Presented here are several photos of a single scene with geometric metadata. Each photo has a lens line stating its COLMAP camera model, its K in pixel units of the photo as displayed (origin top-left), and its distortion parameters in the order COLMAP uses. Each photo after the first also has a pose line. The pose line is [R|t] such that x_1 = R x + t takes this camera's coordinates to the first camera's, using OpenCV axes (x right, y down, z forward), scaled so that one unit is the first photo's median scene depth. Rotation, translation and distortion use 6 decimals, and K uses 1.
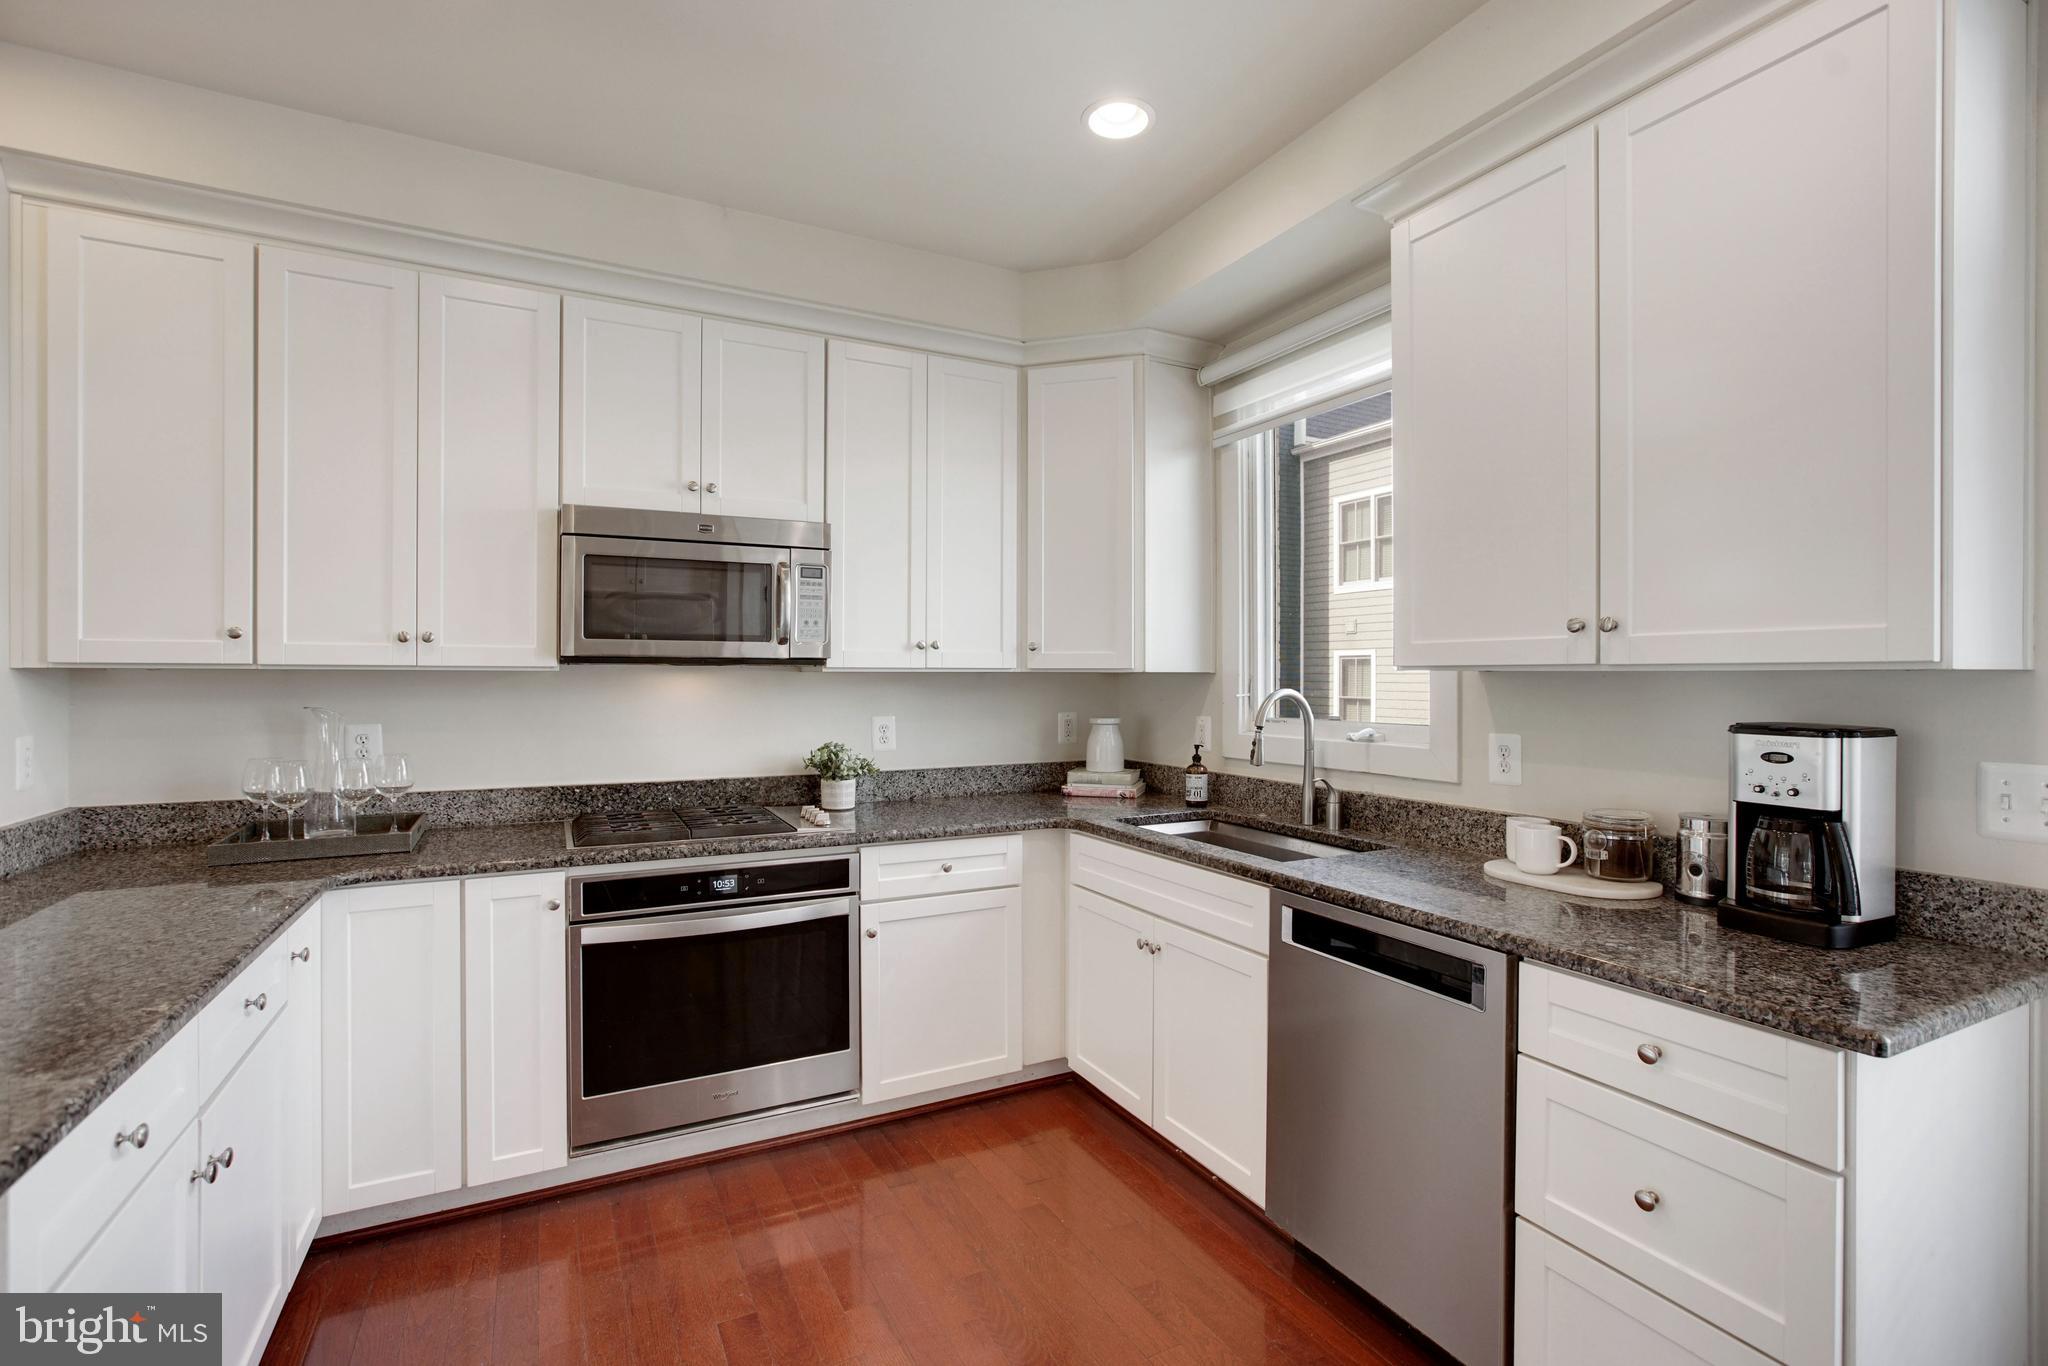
lens RADIAL K [[950.1, 0, 1009.4], [0, 950.1, 678.8], [0, 0, 1]] dist [-0.015995, 0.013199]
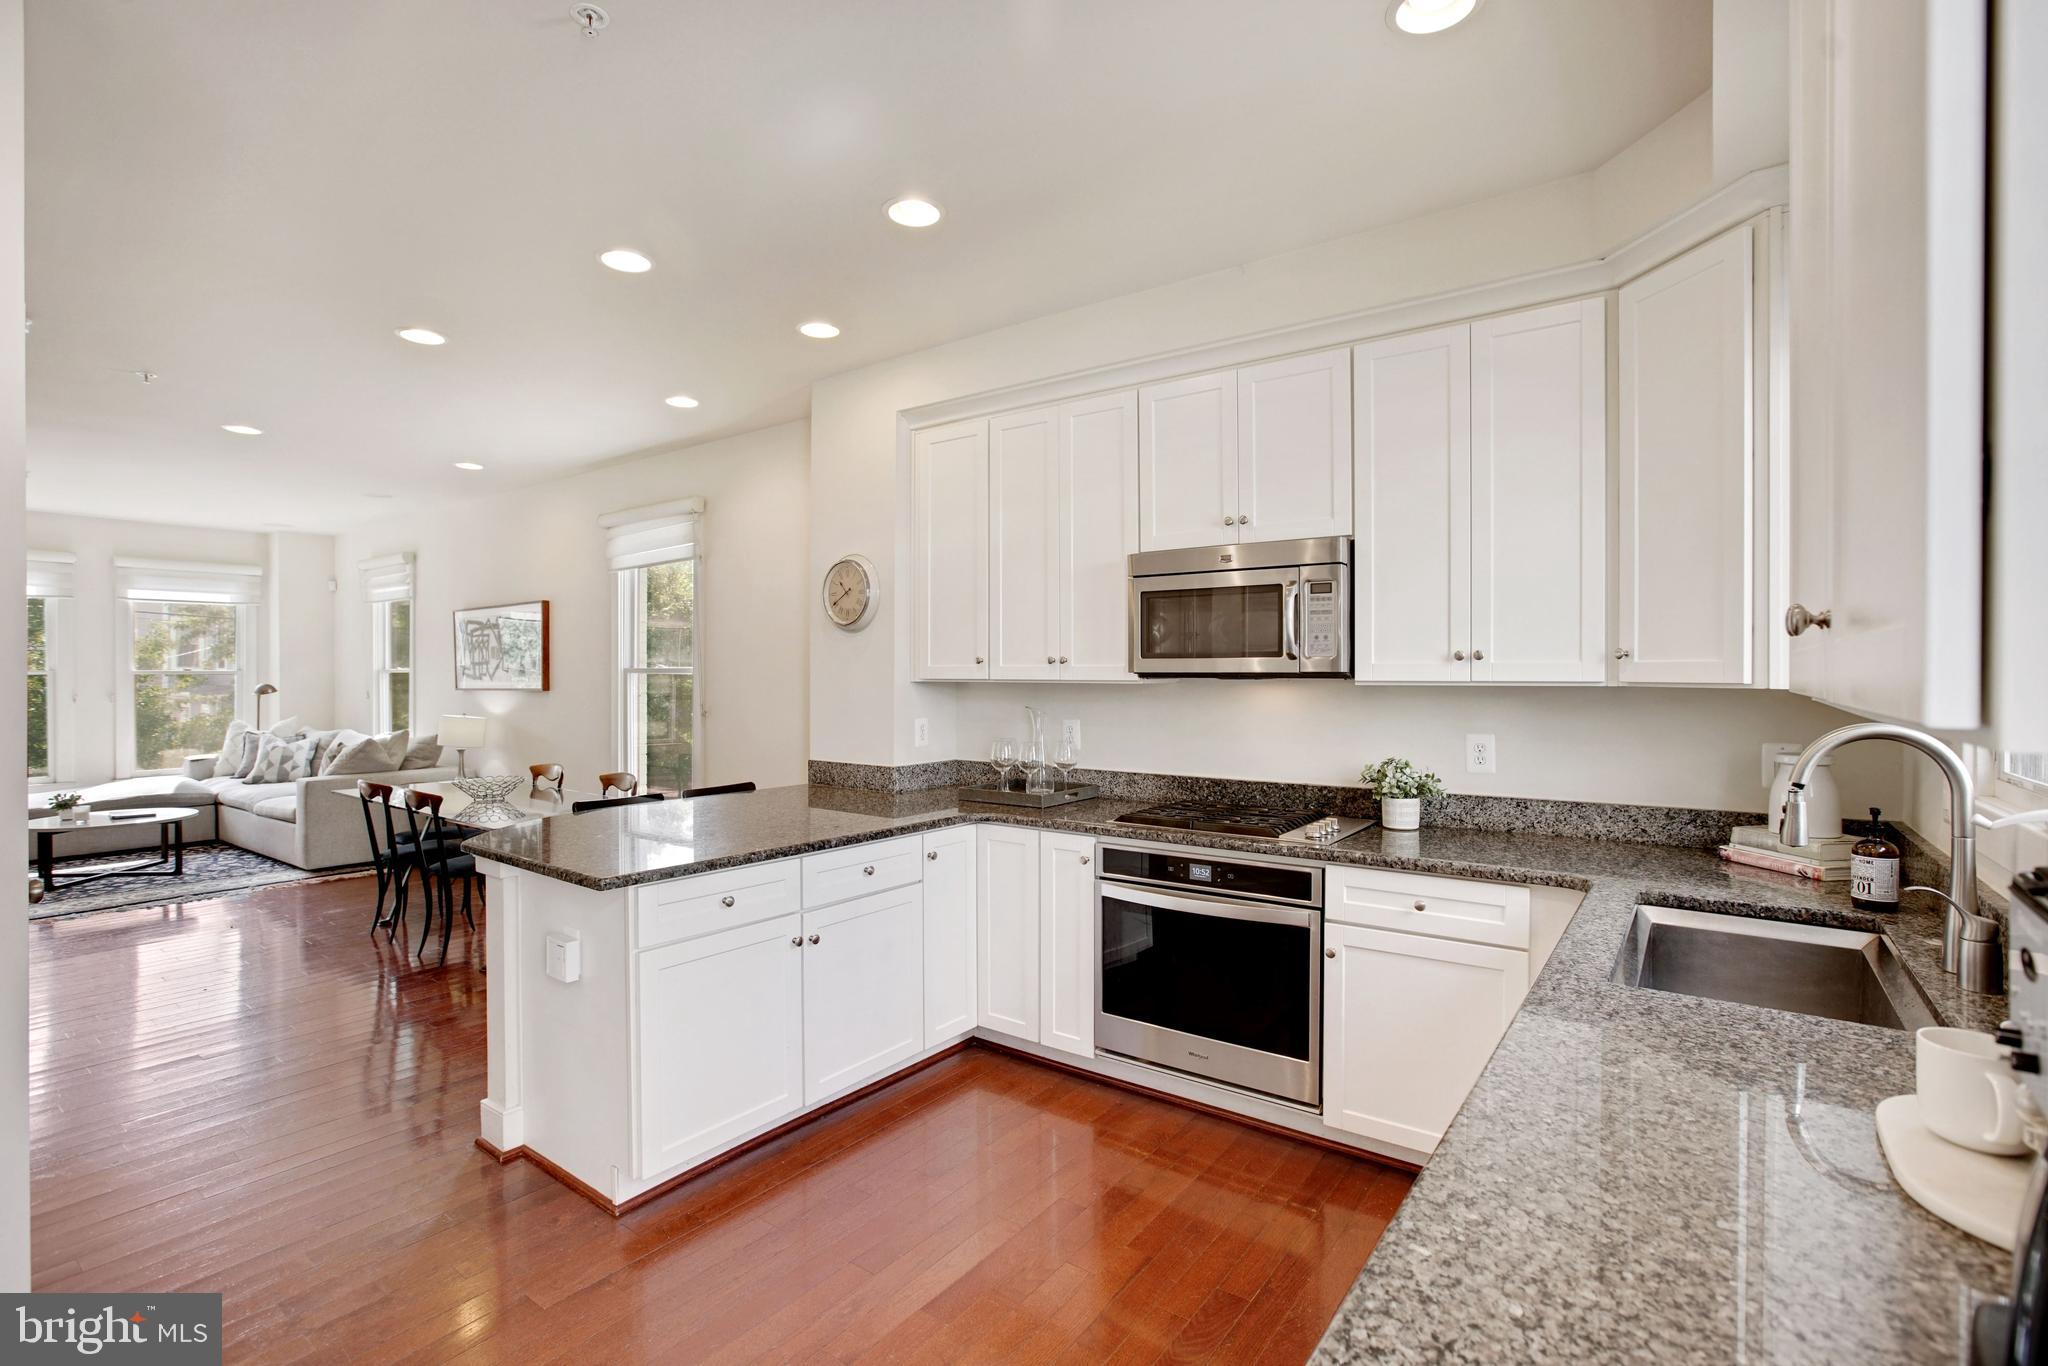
lens RADIAL K [[950.1, 0, 1006.6], [0, 950.1, 682.4], [0, 0, 1]] dist [-0.015995, 0.013199]
pose [[0.447623, 0.006956, -0.894195, 0.560056], [0.000415, 0.999968, 0.007987, -0.019638], [0.894222, -0.003947, 0.447606, 0.252917]]
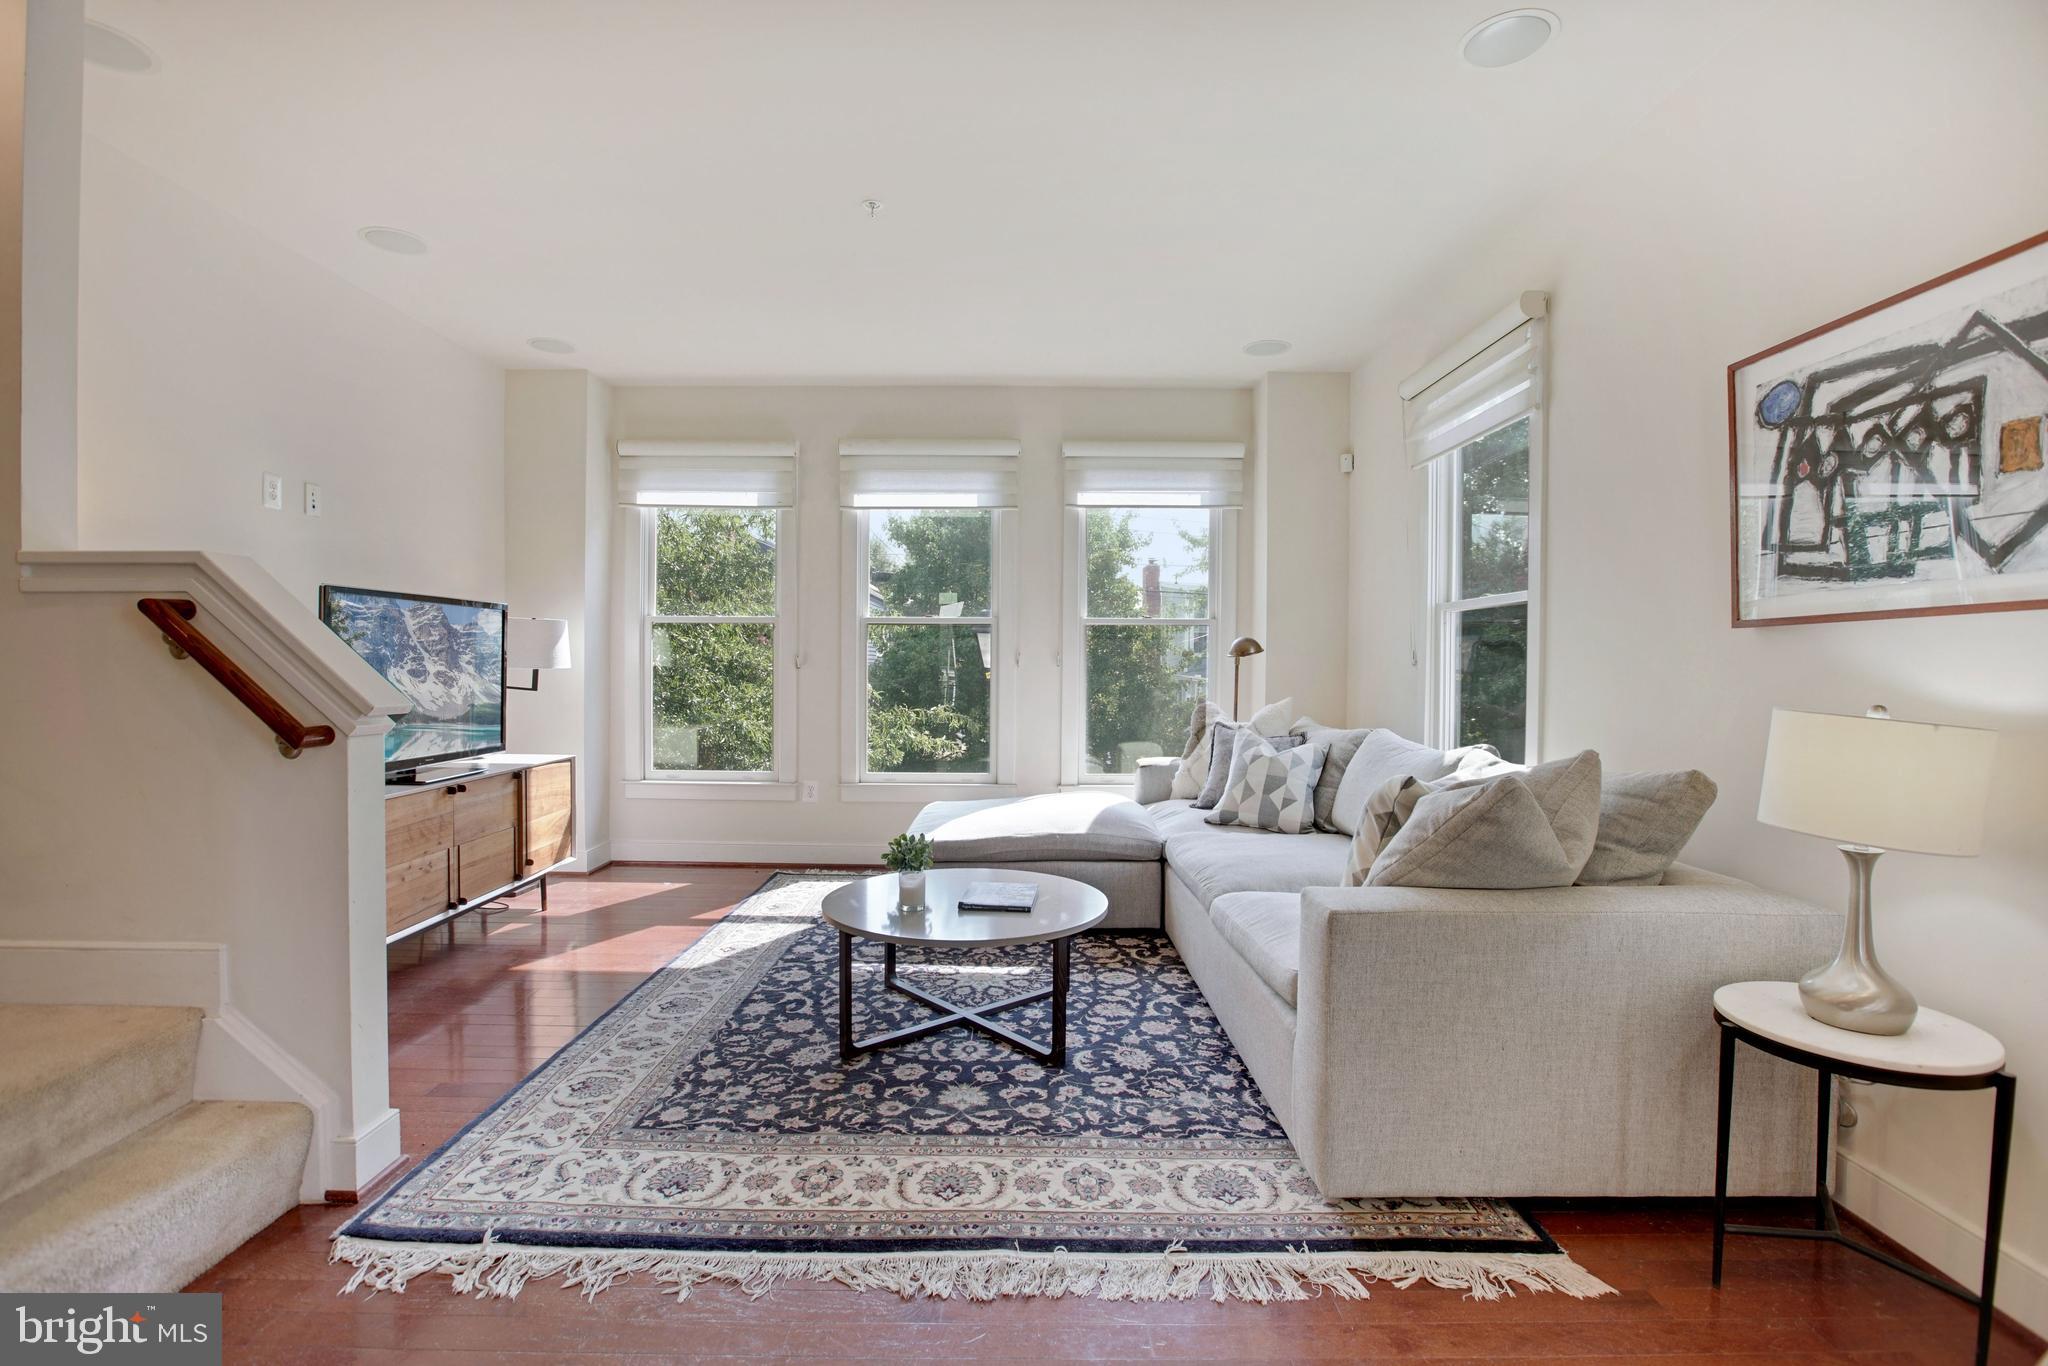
lens RADIAL K [[950.1, 0, 1030.3], [0, 950.1, 661.1], [0, 0, 1]] dist [-0.015995, 0.013199]
pose [[-0.425801, -0.007339, -0.904787, -1.494429], [-0.009378, 0.999949, -0.003698, 0.058761], [0.904768, 0.006910, -0.425848, -0.136789]]
